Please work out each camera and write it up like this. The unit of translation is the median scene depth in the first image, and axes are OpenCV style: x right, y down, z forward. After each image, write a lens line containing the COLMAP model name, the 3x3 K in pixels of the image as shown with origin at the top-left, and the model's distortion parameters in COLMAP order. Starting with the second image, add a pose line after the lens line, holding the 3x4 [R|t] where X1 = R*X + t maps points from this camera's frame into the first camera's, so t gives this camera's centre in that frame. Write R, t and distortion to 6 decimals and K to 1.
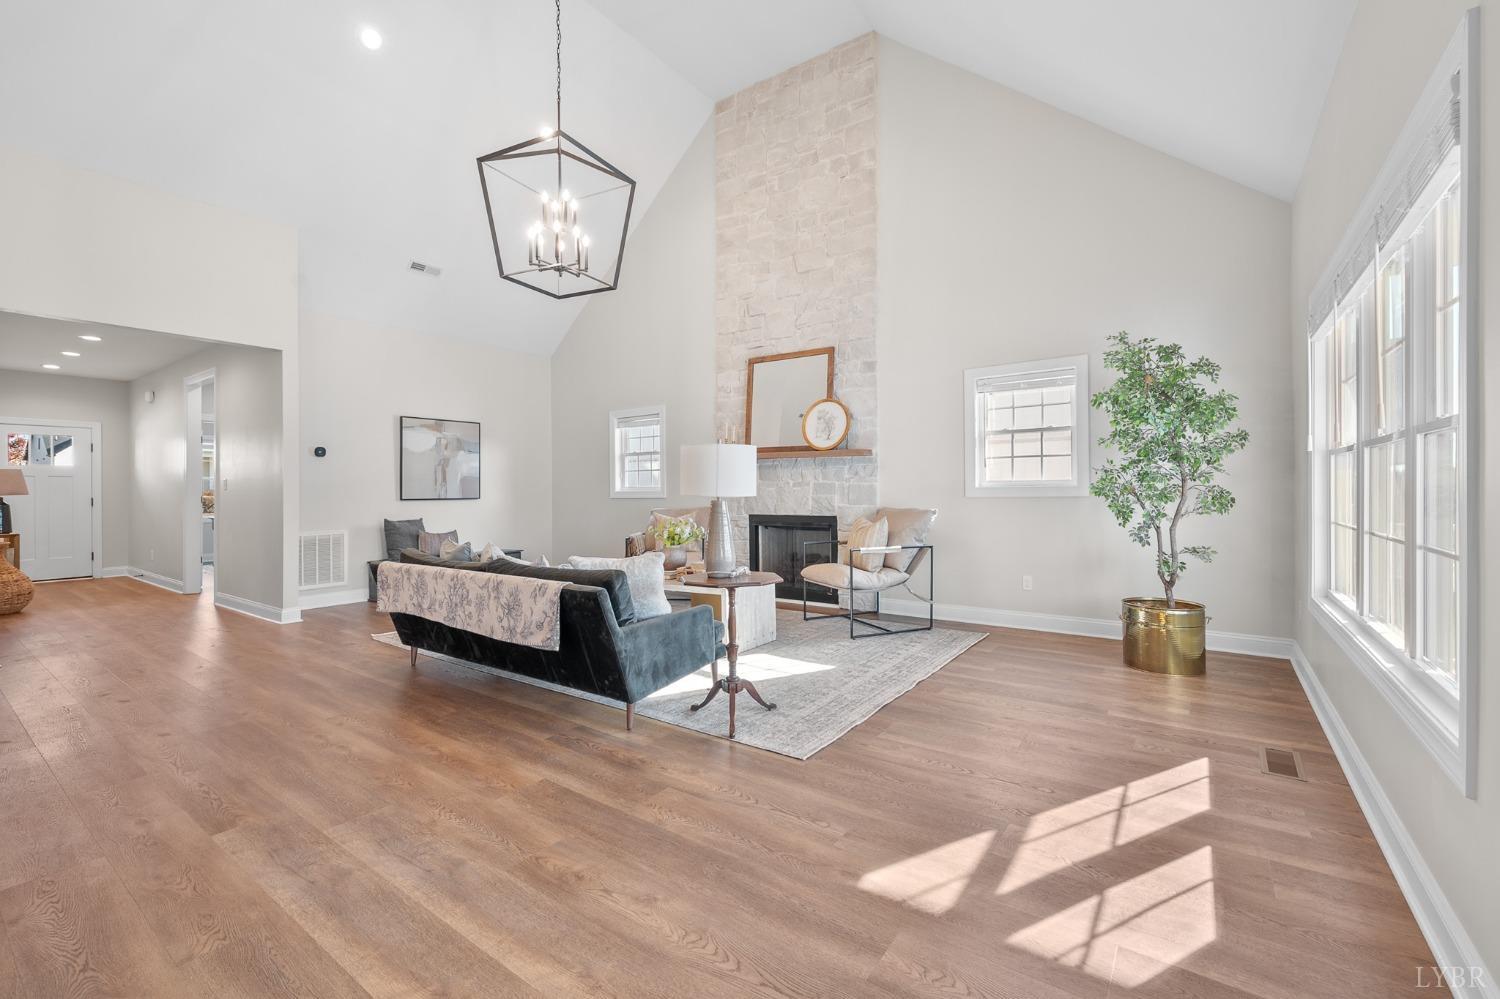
lens RADIAL K [[626.1, 0, 755.7], [0, 626.1, 492.3], [0, 0, 1]] dist [-0.000079, 0.000017]
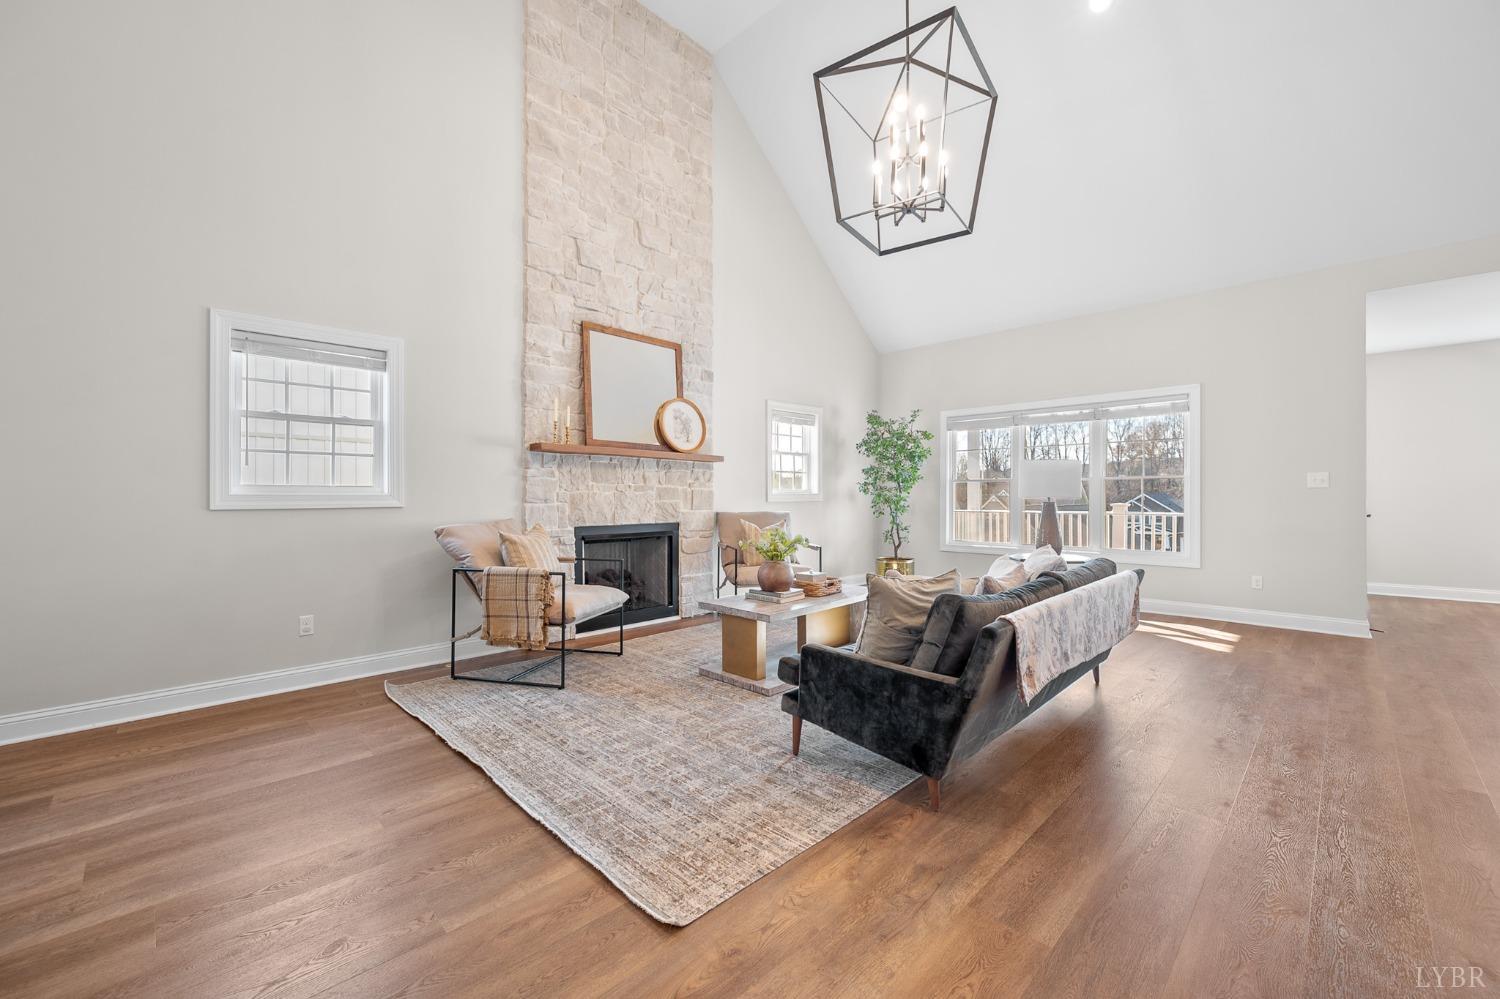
lens RADIAL K [[600.7, 0, 749.6], [0, 600.7, 490.9], [0, 0, 1]] dist [-0.000158, 0.000132]
pose [[0.153173, 0.009051, 0.988158, -0.753861], [-0.003283, 0.999957, -0.008650, -0.002631], [-0.988194, -0.001919, 0.153196, 0.751059]]
